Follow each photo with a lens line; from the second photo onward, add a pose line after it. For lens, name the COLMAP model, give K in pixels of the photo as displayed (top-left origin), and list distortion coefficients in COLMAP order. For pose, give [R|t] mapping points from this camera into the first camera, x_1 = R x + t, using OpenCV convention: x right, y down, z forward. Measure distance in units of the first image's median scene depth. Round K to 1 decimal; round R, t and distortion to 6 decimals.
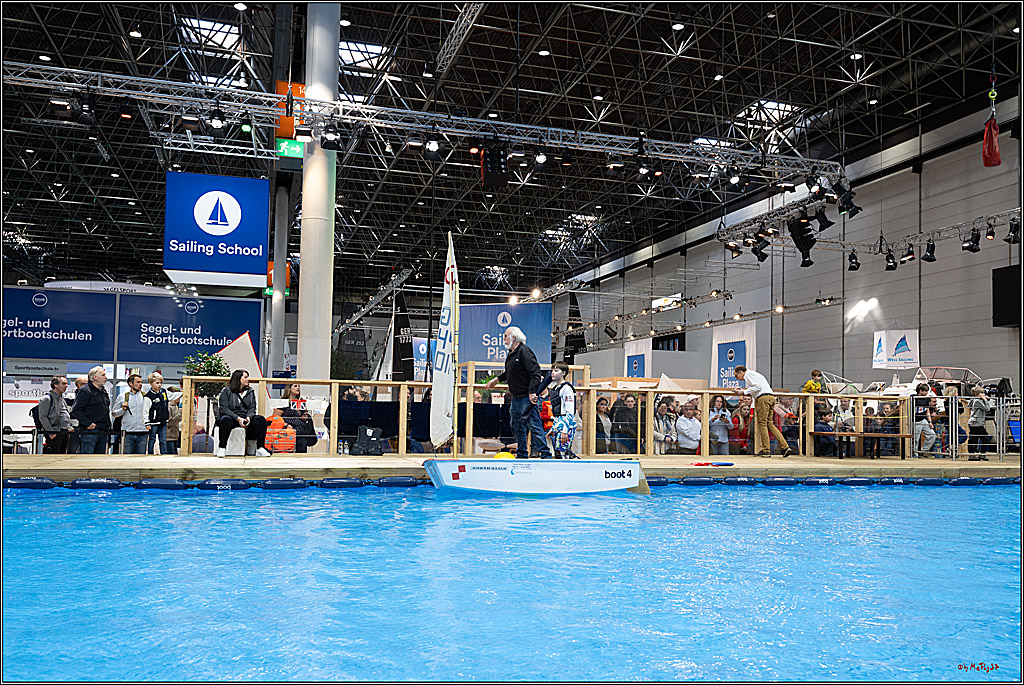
lens RADIAL K [[880.4, 0, 527.2], [0, 880.4, 373.3], [0, 0, 1]] dist [0.022647, -0.006508]
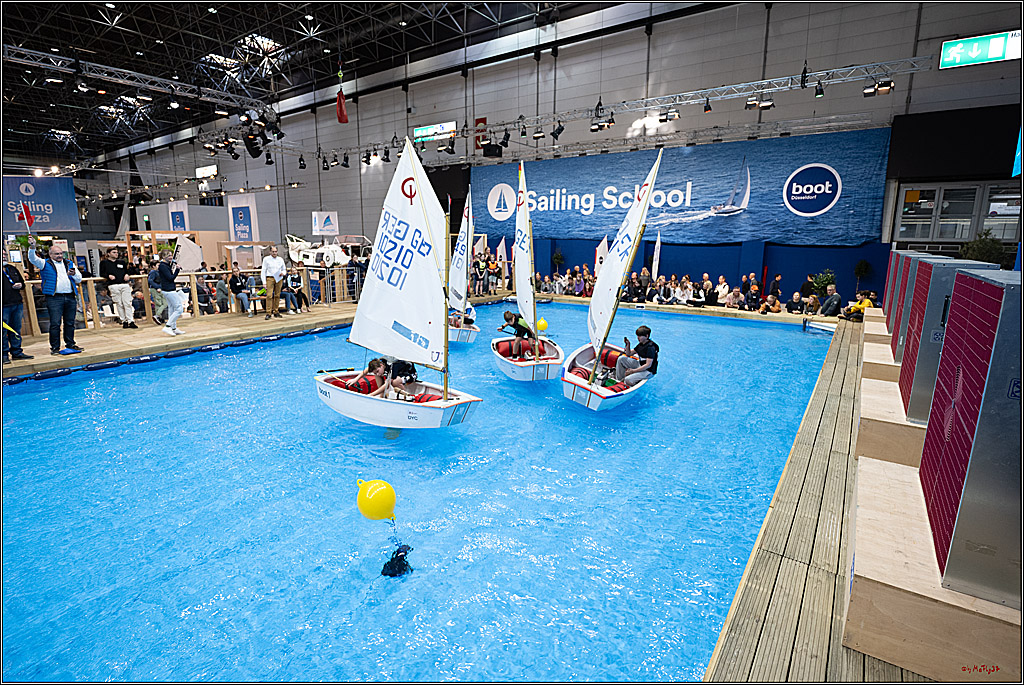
lens RADIAL K [[489.0, 0, 511.0], [0, 489.0, 339.7], [0, 0, 1]] dist [-0.026010, 0.003094]
pose [[0.803965, -0.135183, 0.579108, 0.095827], [-0.021816, 0.966459, 0.255891, -0.039469], [-0.594277, -0.218361, 0.774050, 0.023873]]
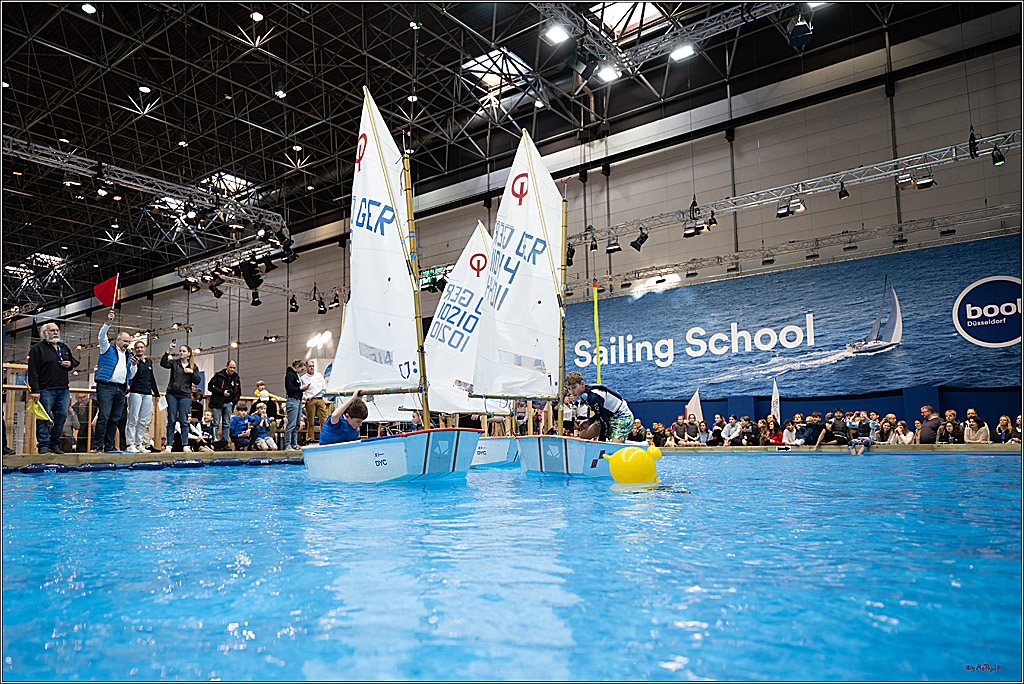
lens RADIAL K [[732.4, 0, 456.7], [0, 732.4, 379.0], [0, 0, 1]] dist [0.014015, 0.011221]
pose [[0.843447, 0.022747, 0.536731, 0.010961], [0.004655, 0.998756, -0.049644, 0.022621], [-0.537192, 0.044370, 0.842292, 0.015493]]
